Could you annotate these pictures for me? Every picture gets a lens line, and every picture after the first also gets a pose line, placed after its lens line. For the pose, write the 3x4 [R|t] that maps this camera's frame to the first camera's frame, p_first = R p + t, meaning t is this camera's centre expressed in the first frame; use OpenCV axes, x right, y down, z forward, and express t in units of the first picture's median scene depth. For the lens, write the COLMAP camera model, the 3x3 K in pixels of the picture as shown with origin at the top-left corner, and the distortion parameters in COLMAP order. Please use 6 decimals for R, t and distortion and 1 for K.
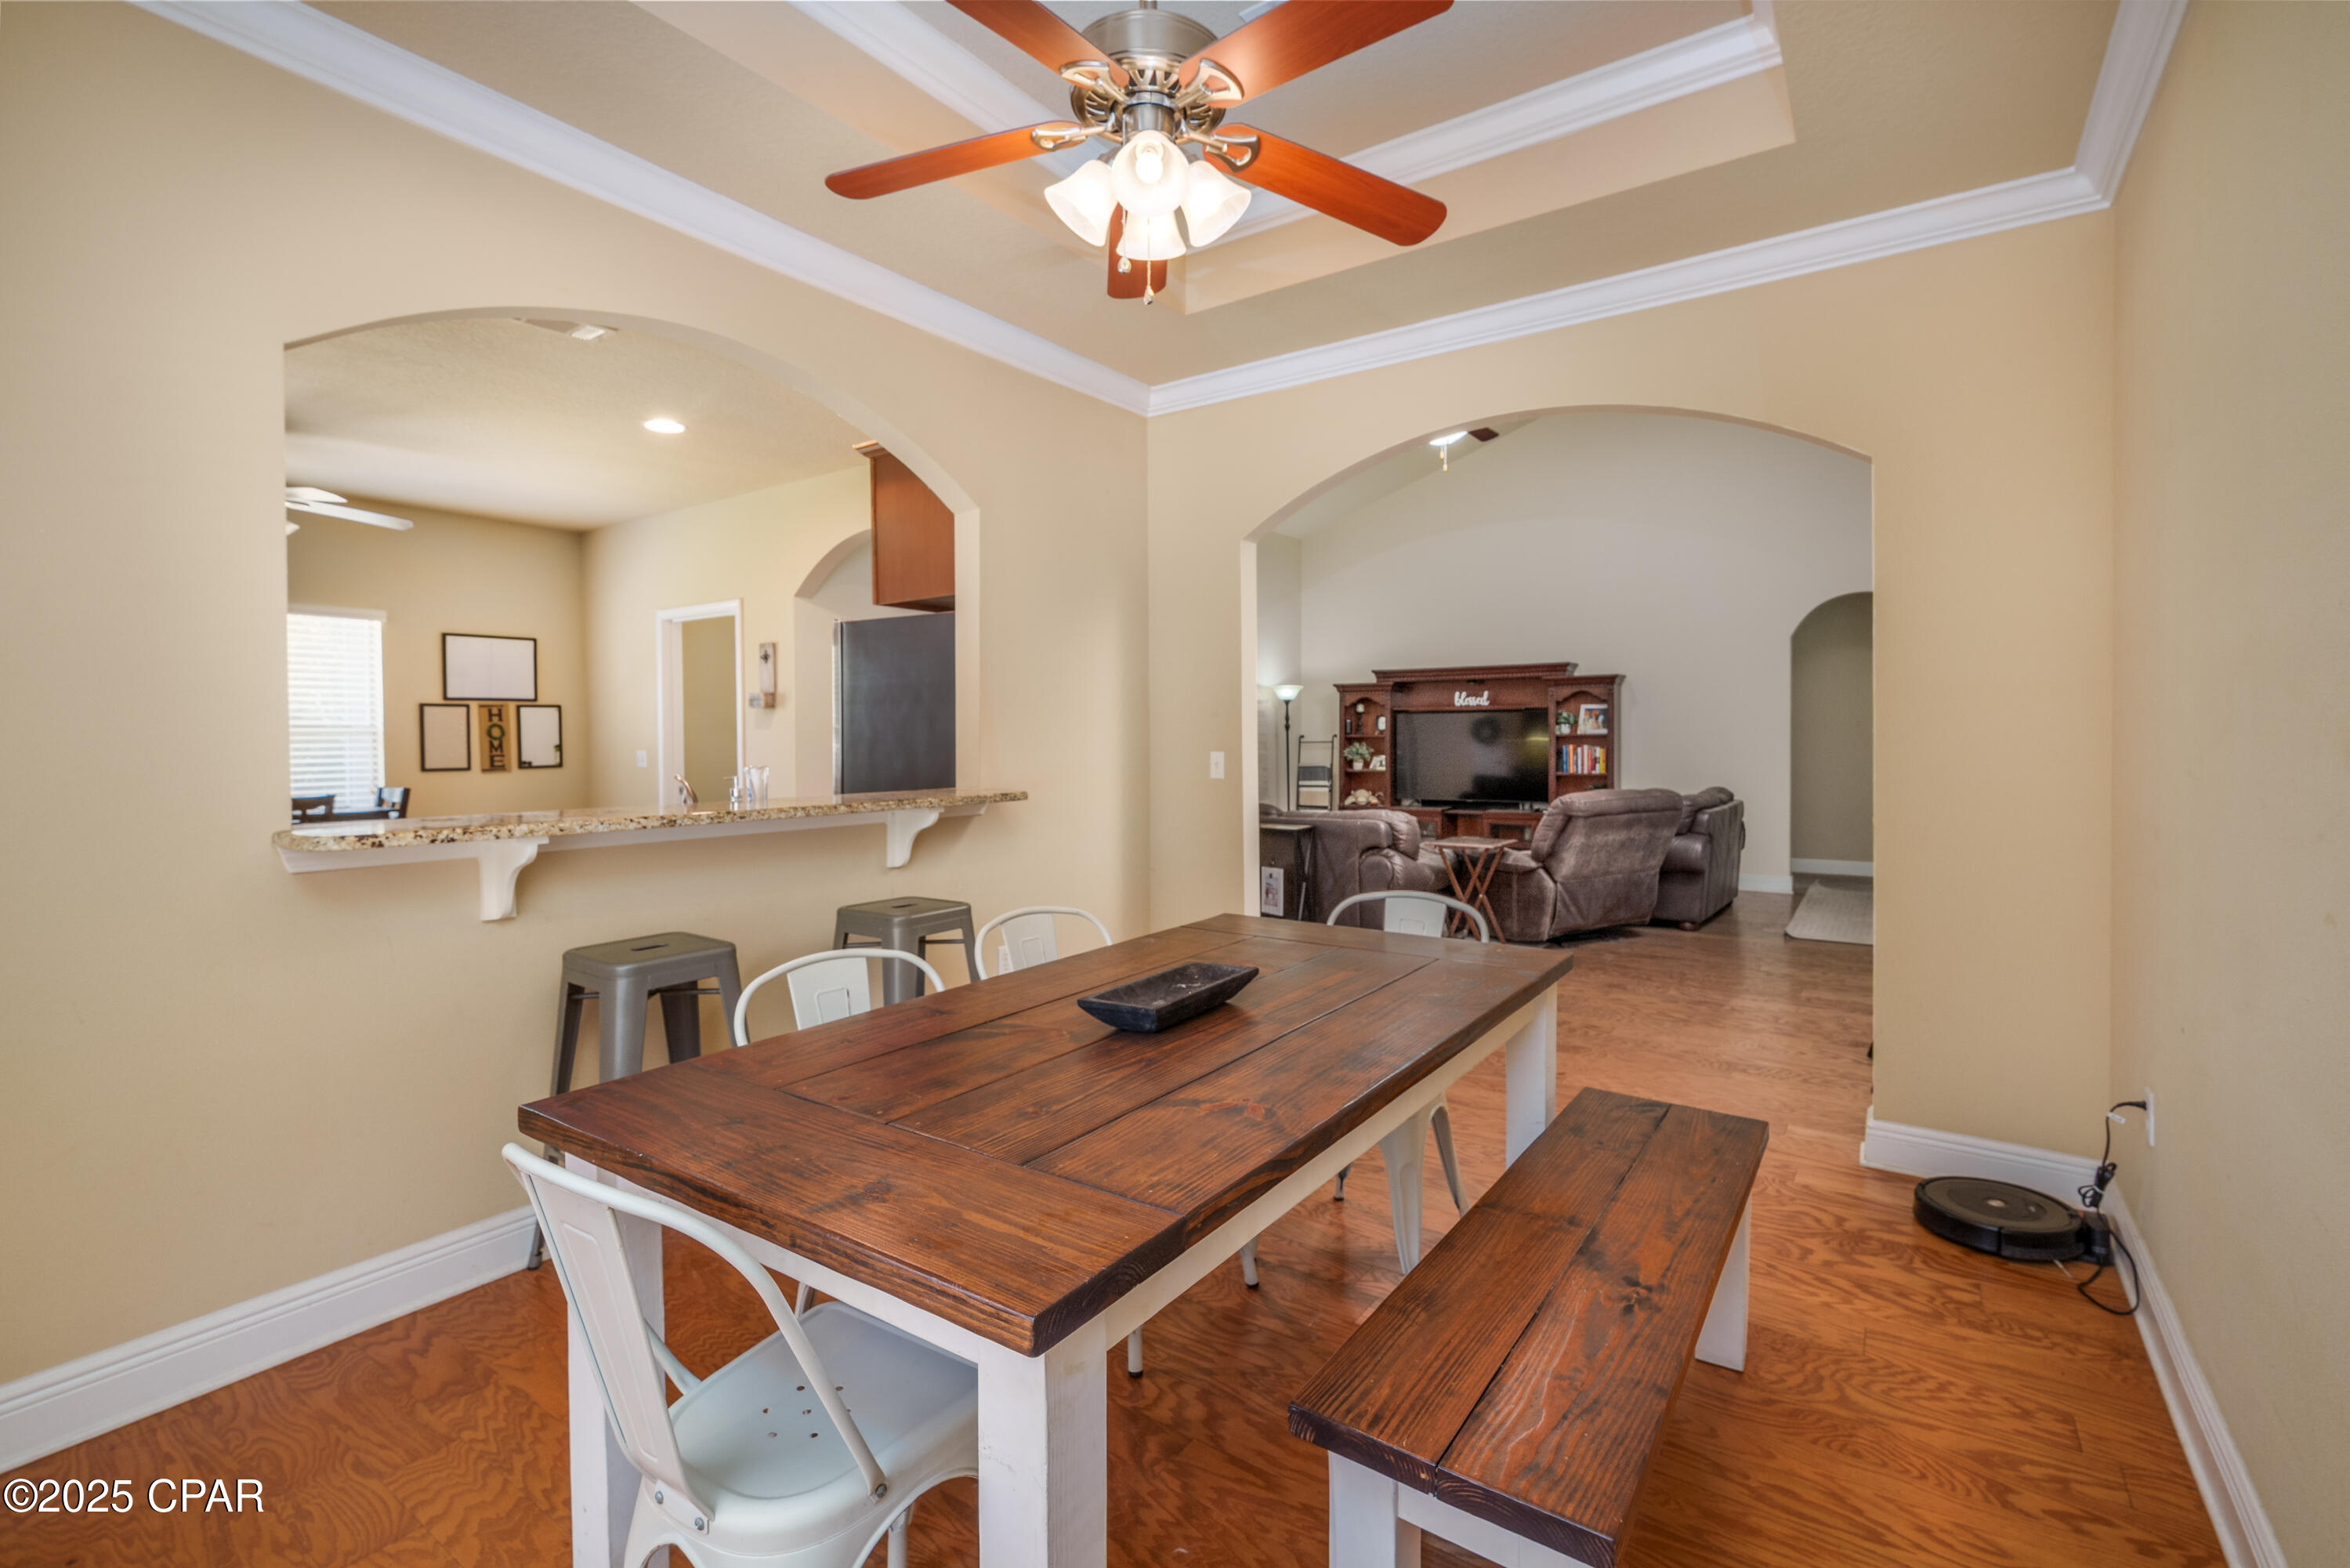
lens RADIAL K [[1080.7, 0, 1166.0], [0, 1080.7, 763.3], [0, 0, 1]] dist [0.000852, 0.000192]
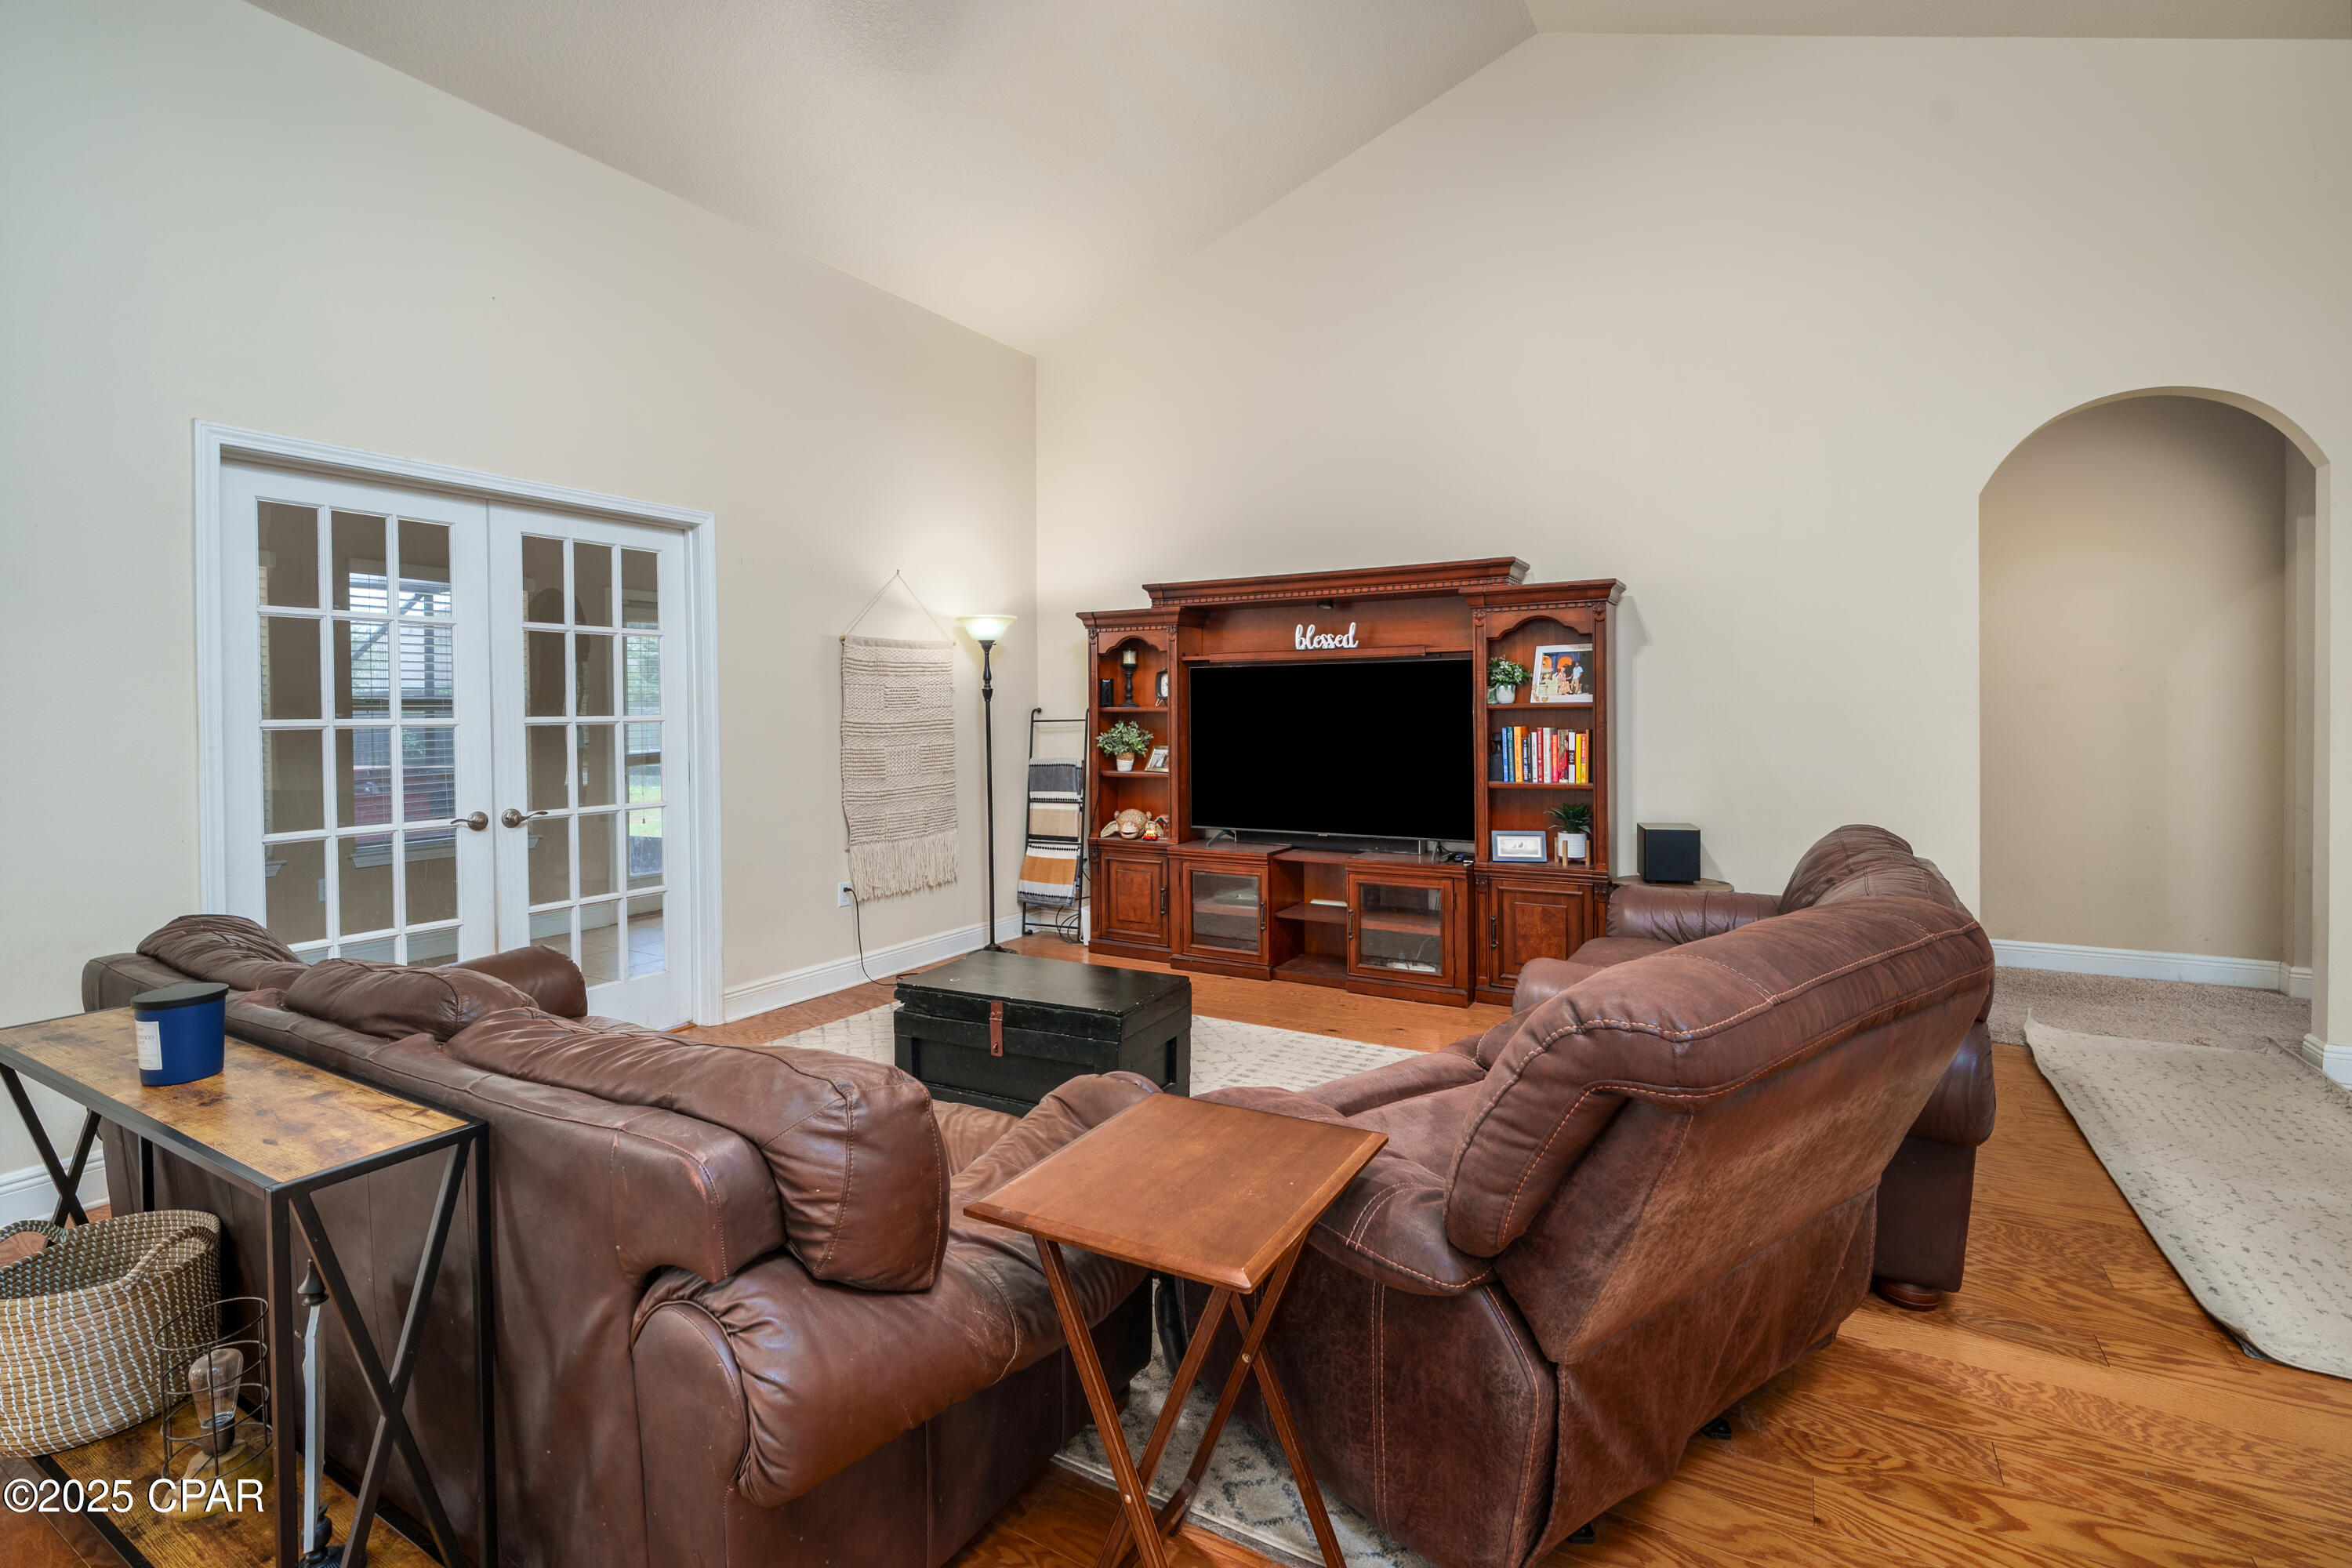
lens RADIAL K [[1083.0, 0, 1170.3], [0, 1083.0, 714.9], [0, 0, 1]] dist [0.002201, 0.000164]
pose [[0.996699, -0.003495, 0.081114, 0.170243], [0.005113, 0.999792, -0.019753, -0.012900], [-0.081028, 0.020103, 0.996509, 0.502003]]
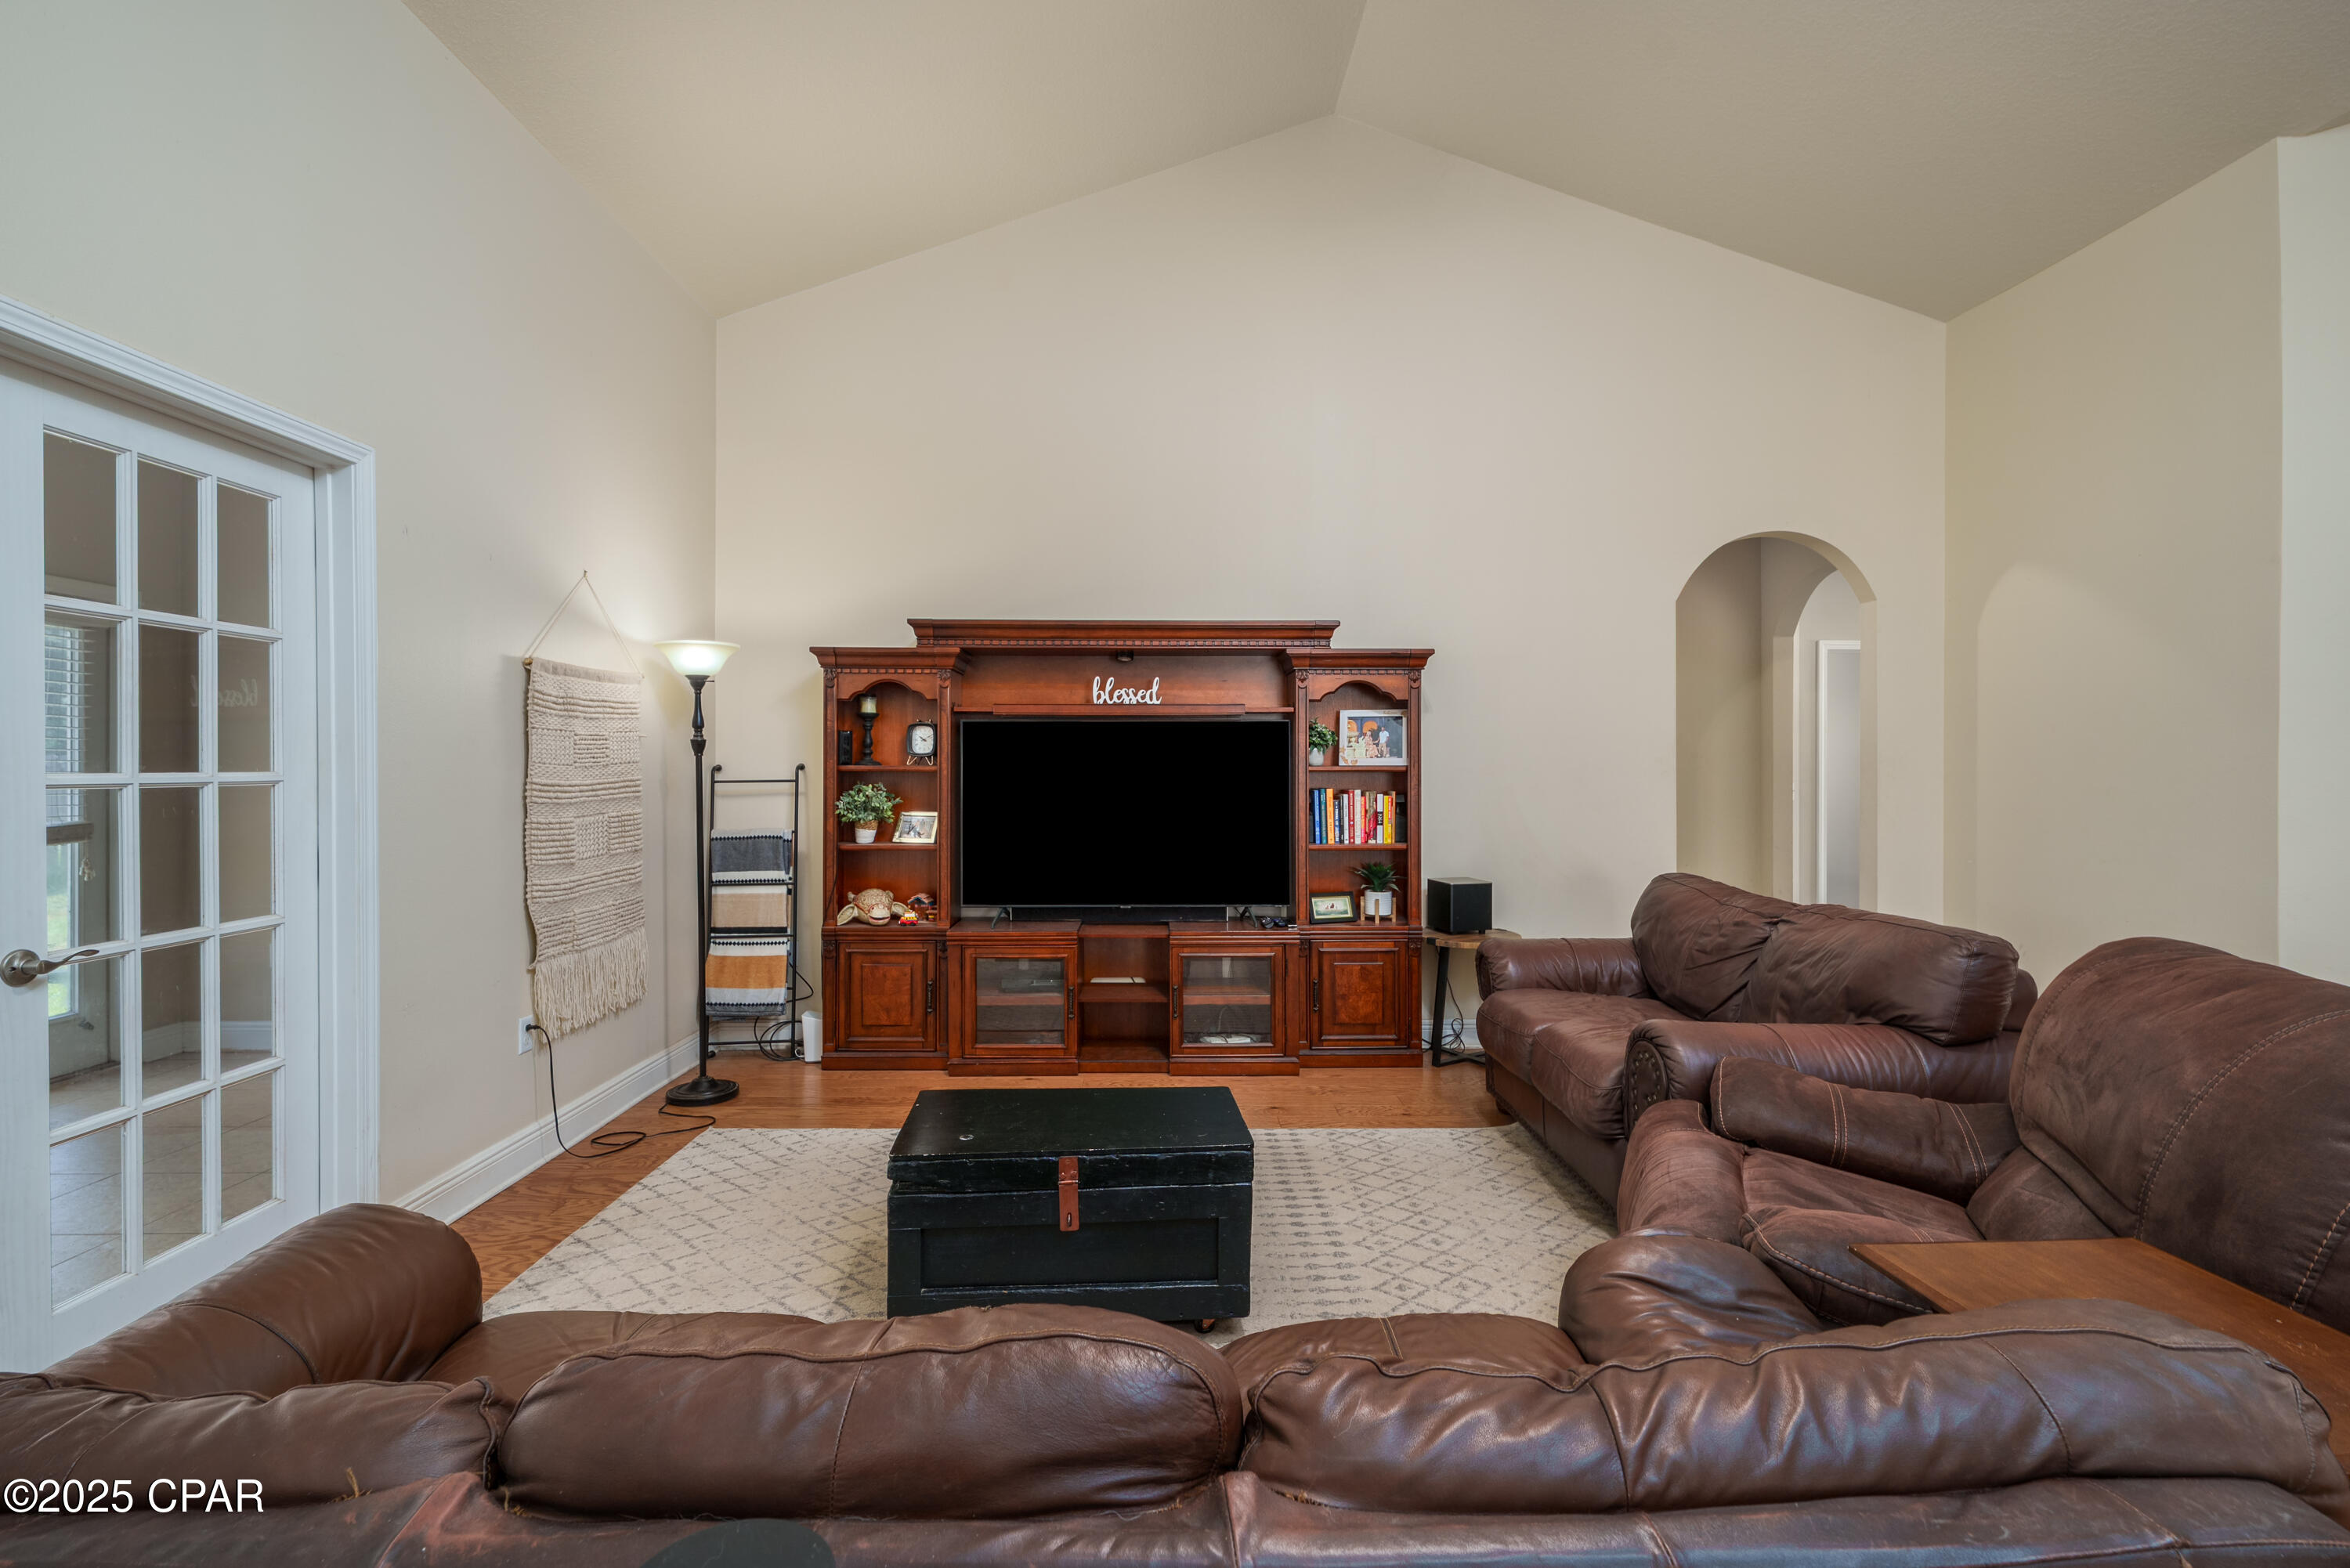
lens RADIAL K [[1080.6, 0, 1166.0], [0, 1080.6, 763.3], [0, 0, 1]] dist [0.000852, 0.000192]
pose [[0.809472, 0.007977, 0.587104, 0.019118], [0.009479, 0.999600, -0.026650, -0.015615], [-0.587081, 0.027138, 0.809073, 0.619198]]
